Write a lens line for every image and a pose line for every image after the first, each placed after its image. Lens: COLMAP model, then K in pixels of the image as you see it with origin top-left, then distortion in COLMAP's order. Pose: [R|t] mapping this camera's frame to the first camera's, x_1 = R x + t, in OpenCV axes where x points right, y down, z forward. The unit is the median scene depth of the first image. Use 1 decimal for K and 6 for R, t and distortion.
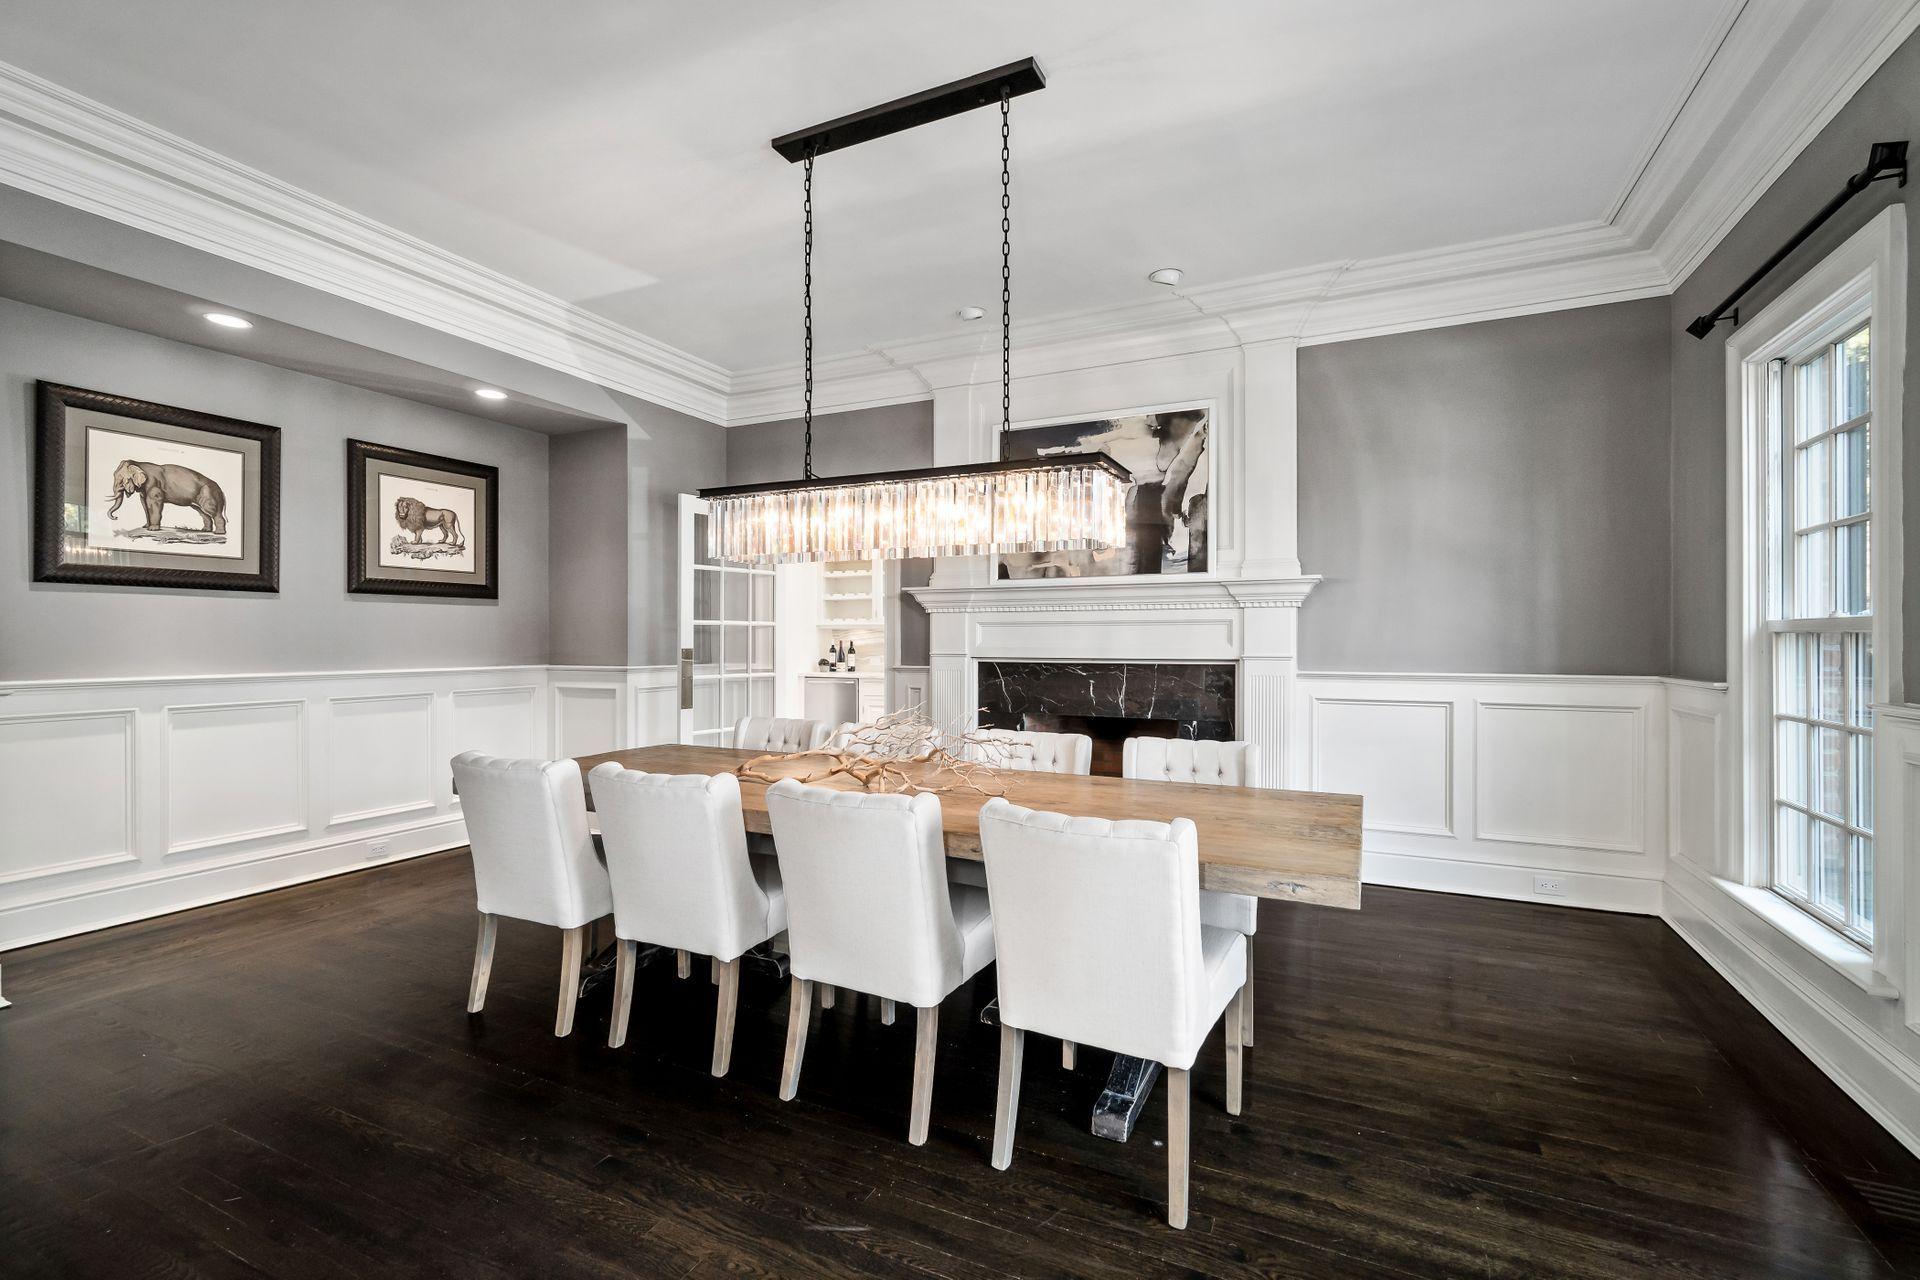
lens RADIAL K [[840.7, 0, 953.3], [0, 840.7, 636.4], [0, 0, 1]] dist [-0.002635, 0.000675]
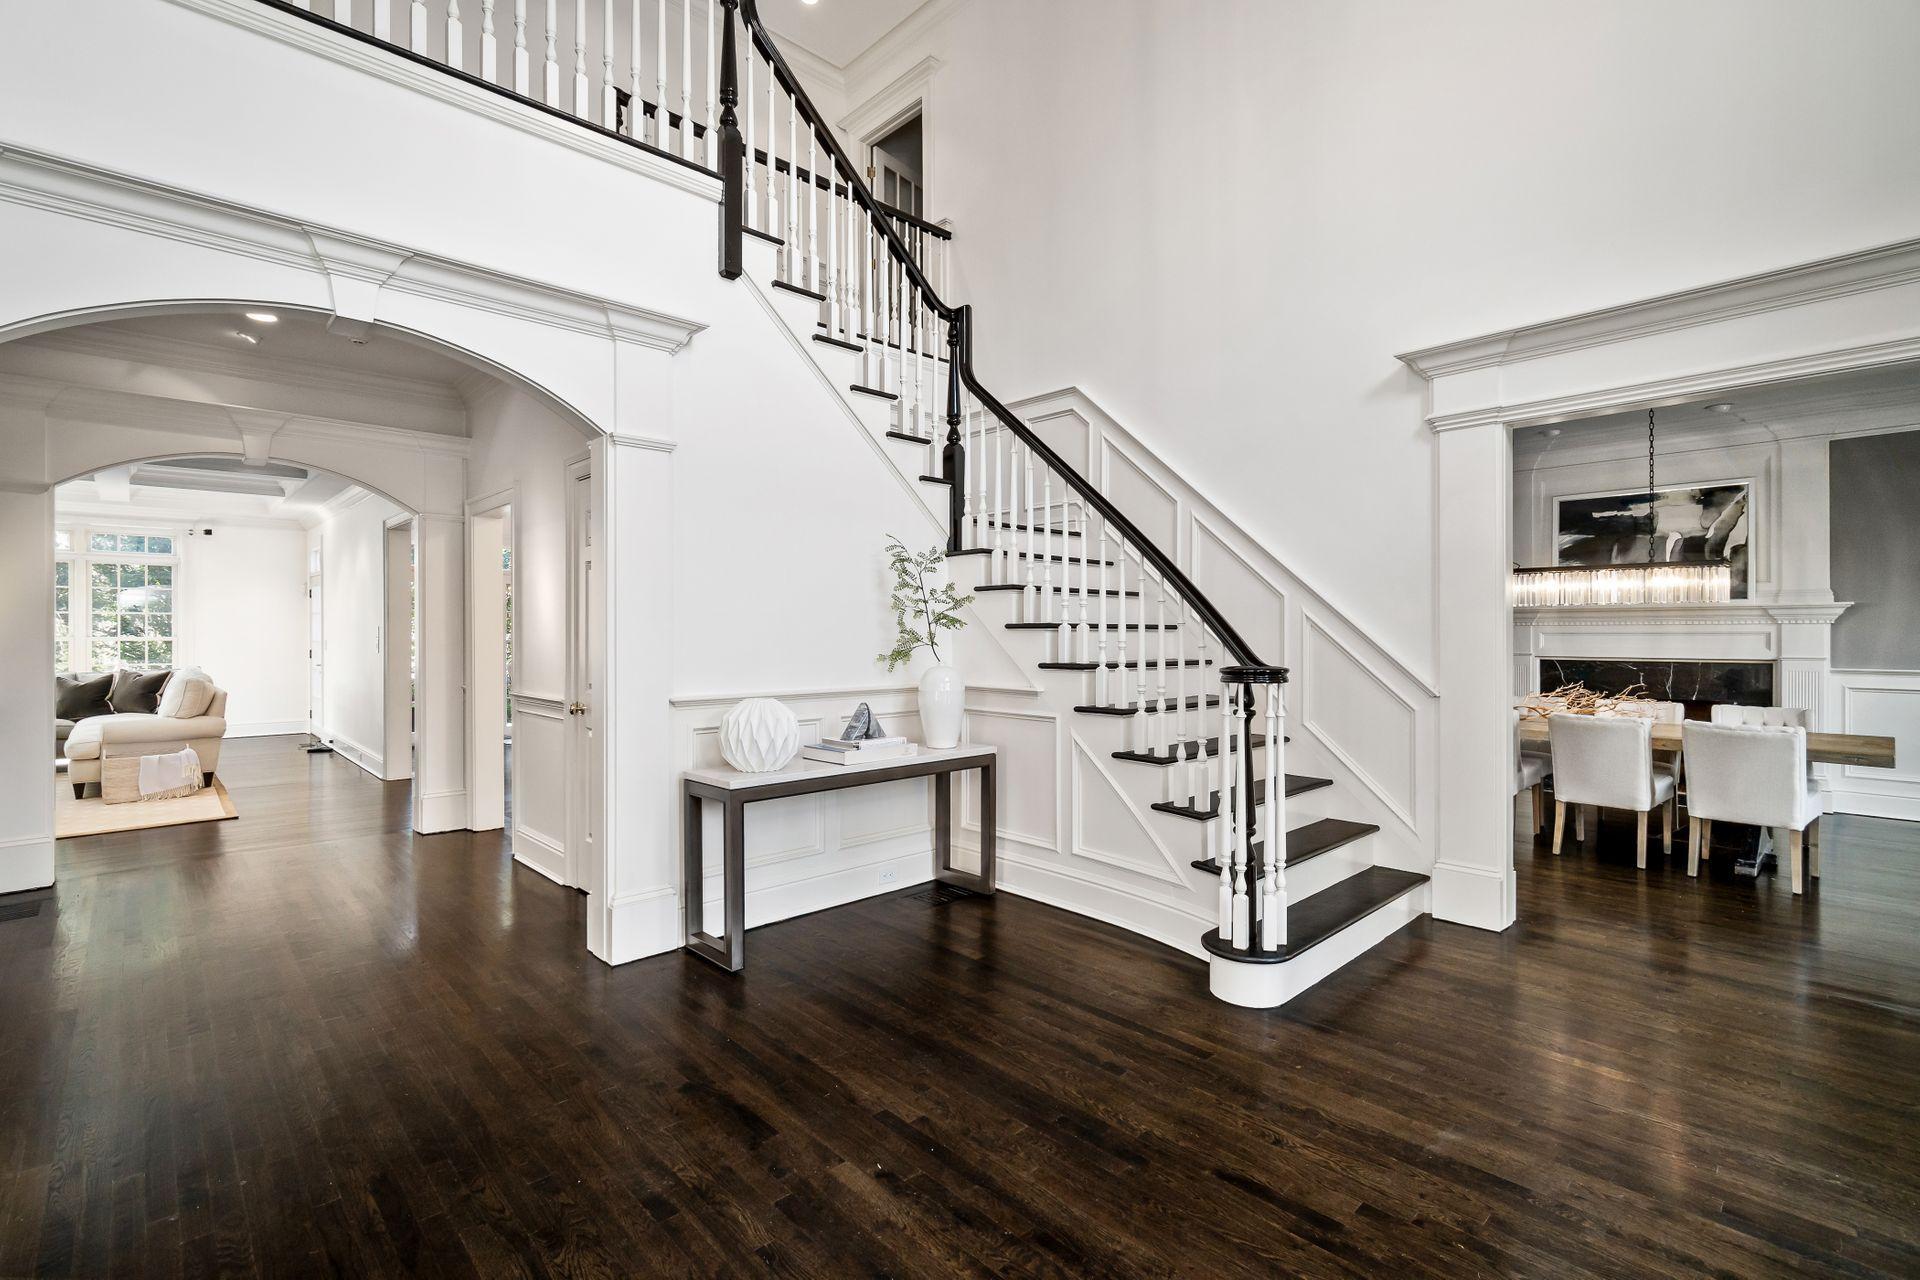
lens RADIAL K [[840.7, 0, 967.0], [0, 840.7, 638.6], [0, 0, 1]] dist [-0.002635, 0.000675]
pose [[0.934557, 0.002091, -0.355807, -0.440592], [0.000390, 0.999976, 0.006901, -0.018874], [0.355813, -0.006589, 0.934534, -0.831441]]
